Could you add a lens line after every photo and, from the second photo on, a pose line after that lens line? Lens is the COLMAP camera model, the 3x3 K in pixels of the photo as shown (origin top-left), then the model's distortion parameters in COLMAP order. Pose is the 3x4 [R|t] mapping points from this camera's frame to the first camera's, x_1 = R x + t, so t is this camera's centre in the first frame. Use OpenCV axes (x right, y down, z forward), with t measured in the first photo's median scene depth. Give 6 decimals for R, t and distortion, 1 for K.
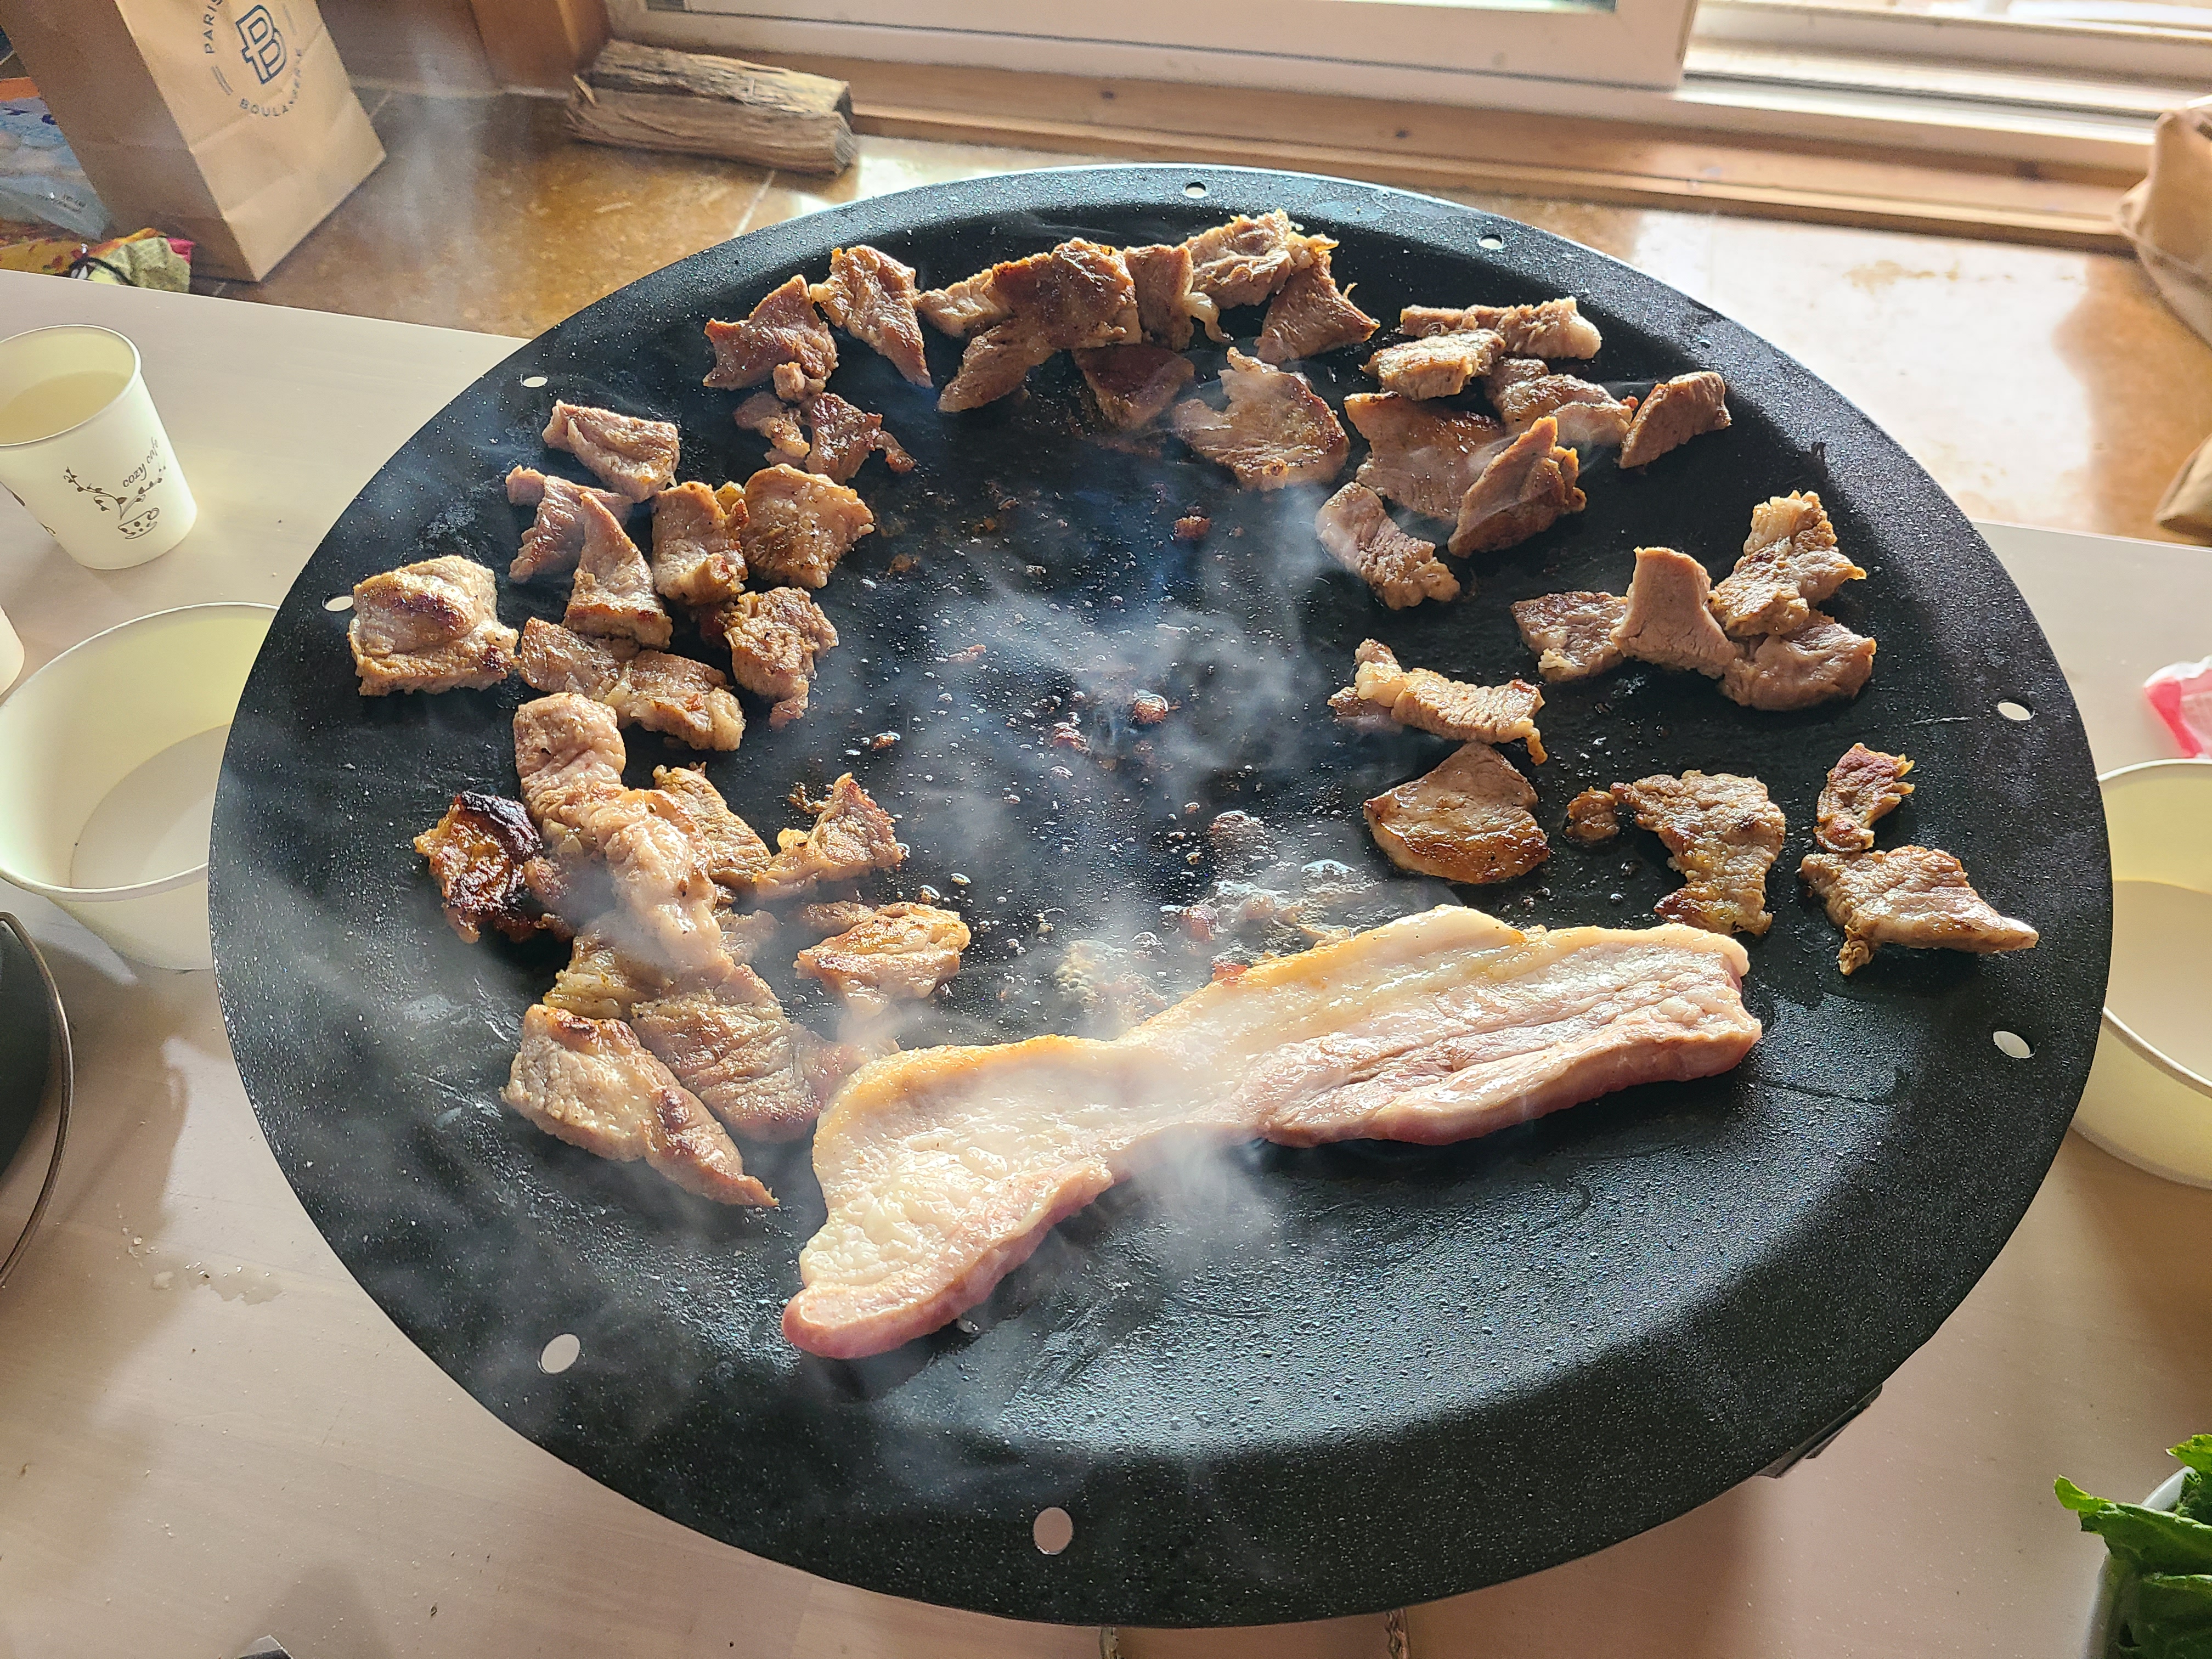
lens RADIAL K [[1683.8, 0, 1106.0], [0, 1683.8, 829.5], [0, 0, 1]] dist [-0.001803, 0.001051]
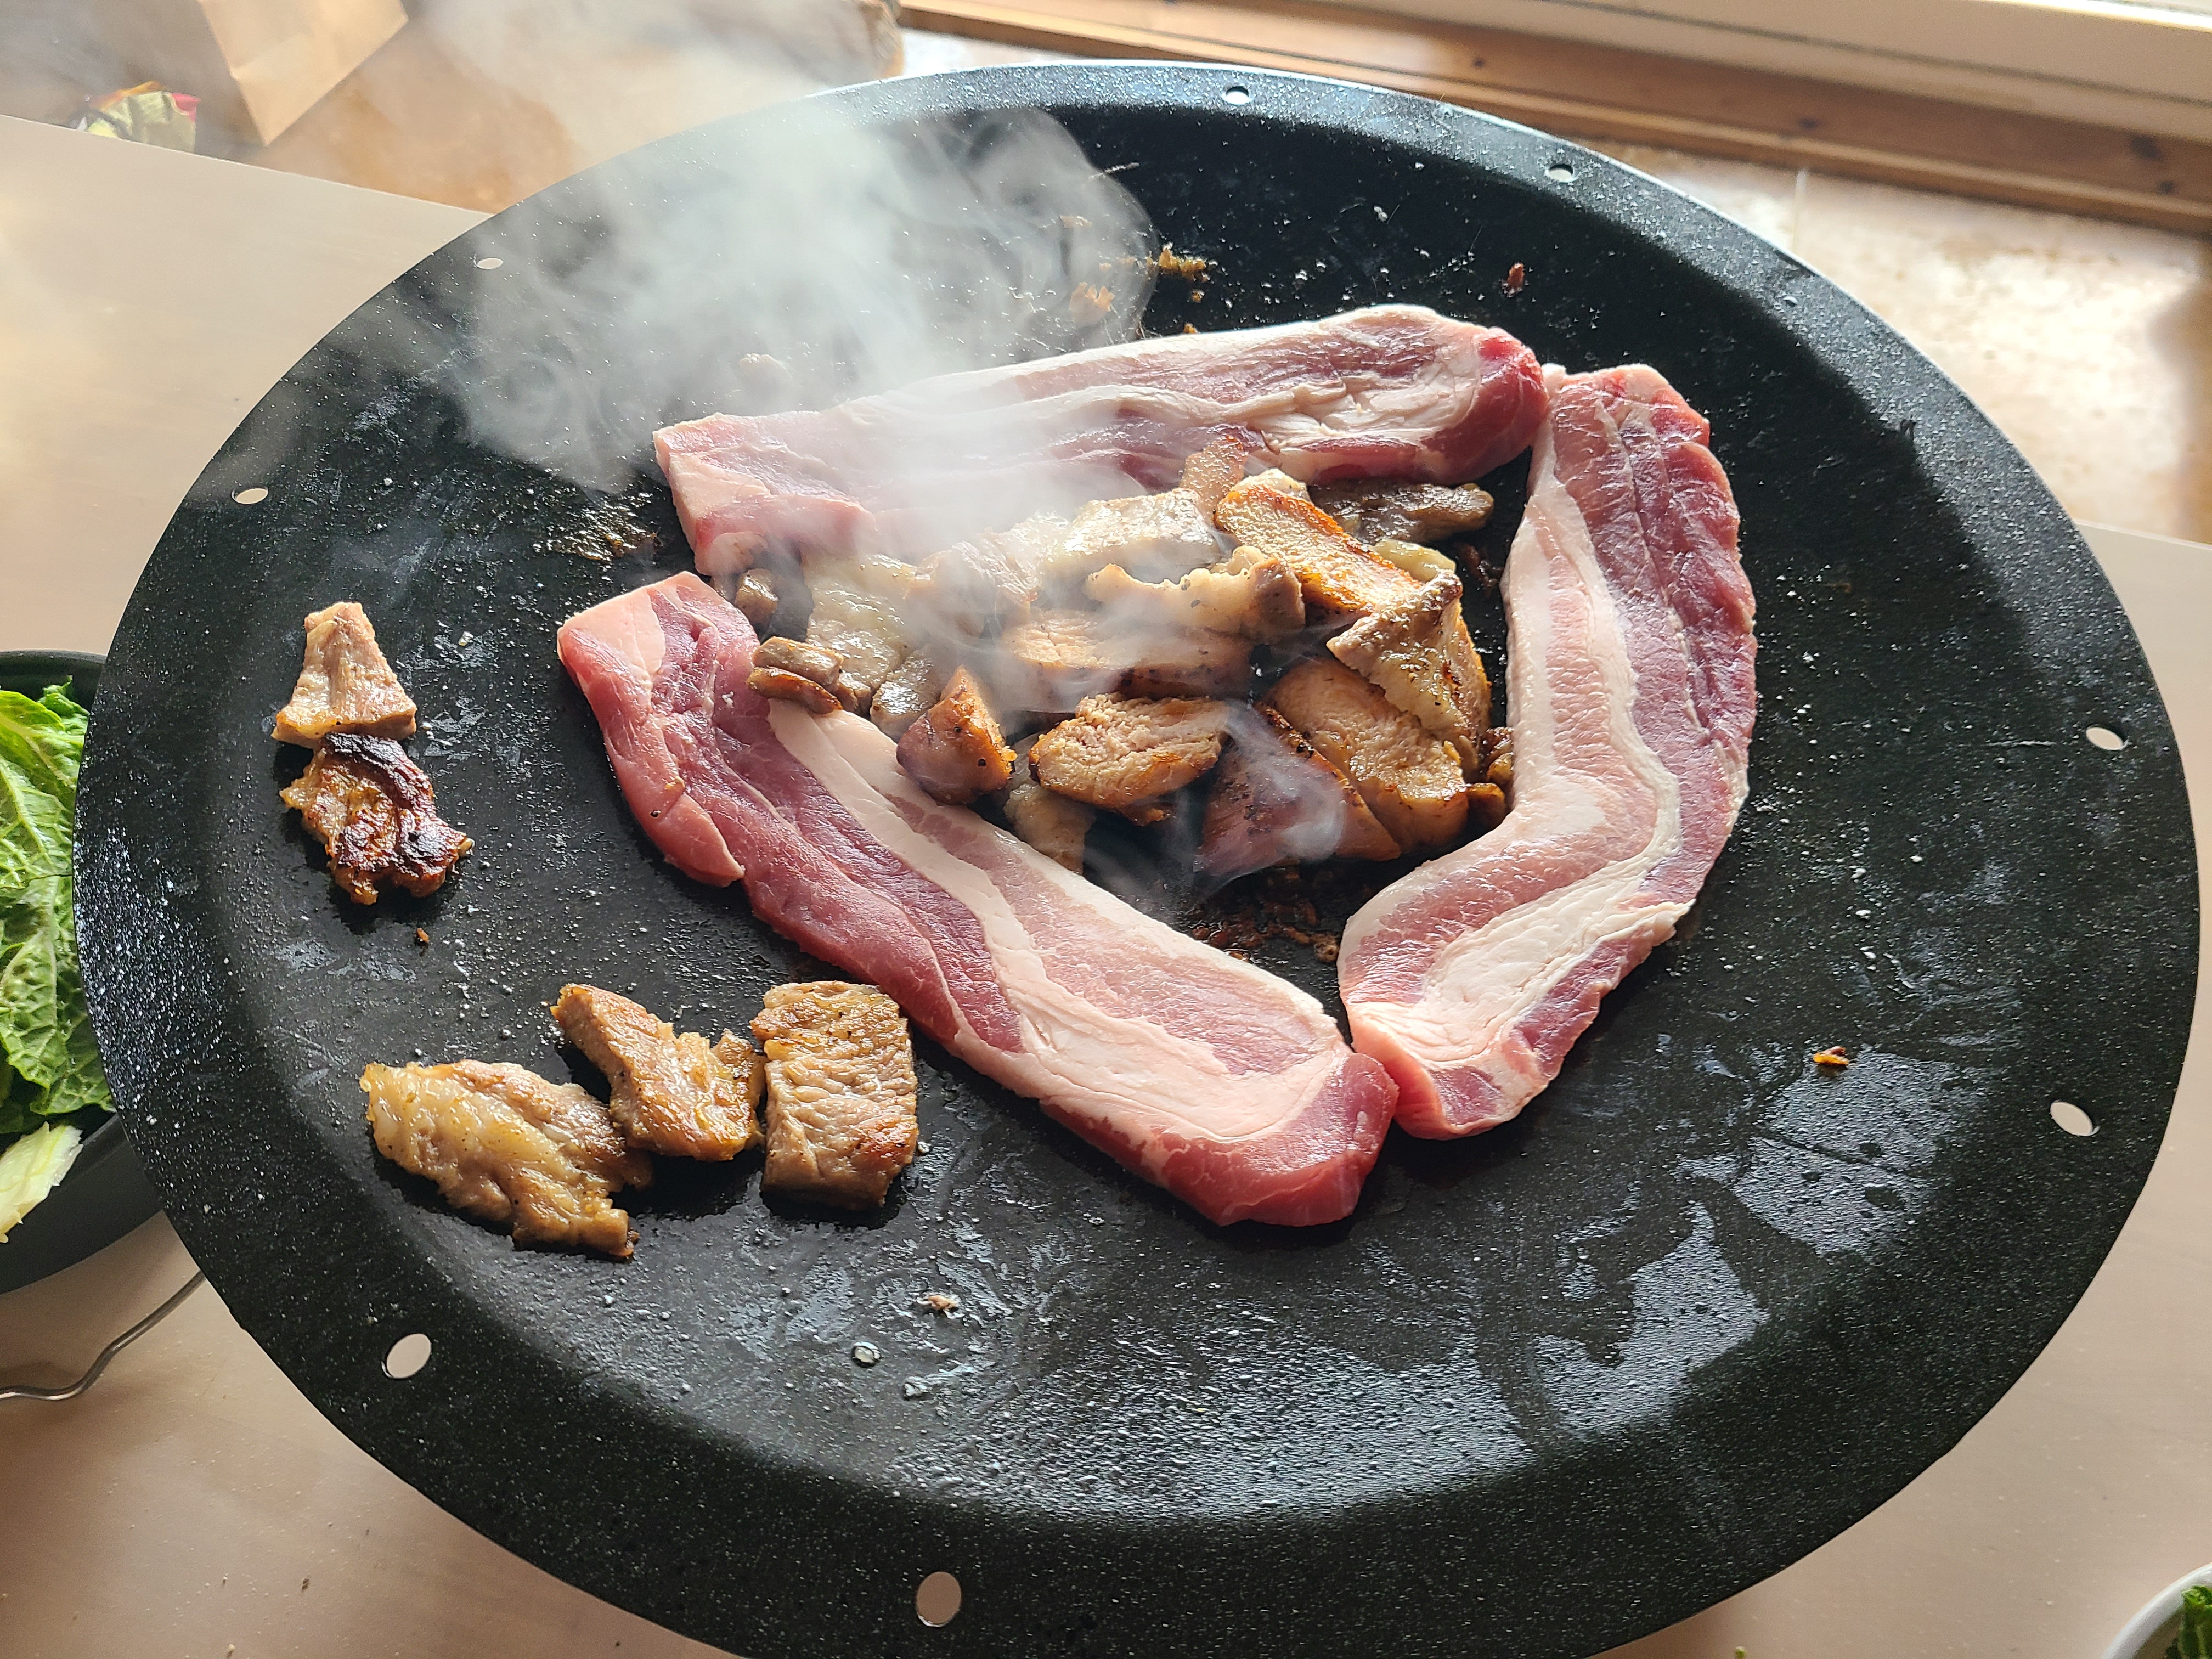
lens RADIAL K [[1683.8, 0, 1106.0], [0, 1683.8, 829.5], [0, 0, 1]] dist [-0.001803, 0.001051]
pose [[0.997399, 0.068846, -0.021329, 0.039932], [-0.067943, 0.996867, 0.040490, -0.025570], [0.024049, -0.038936, 0.998952, 0.109330]]
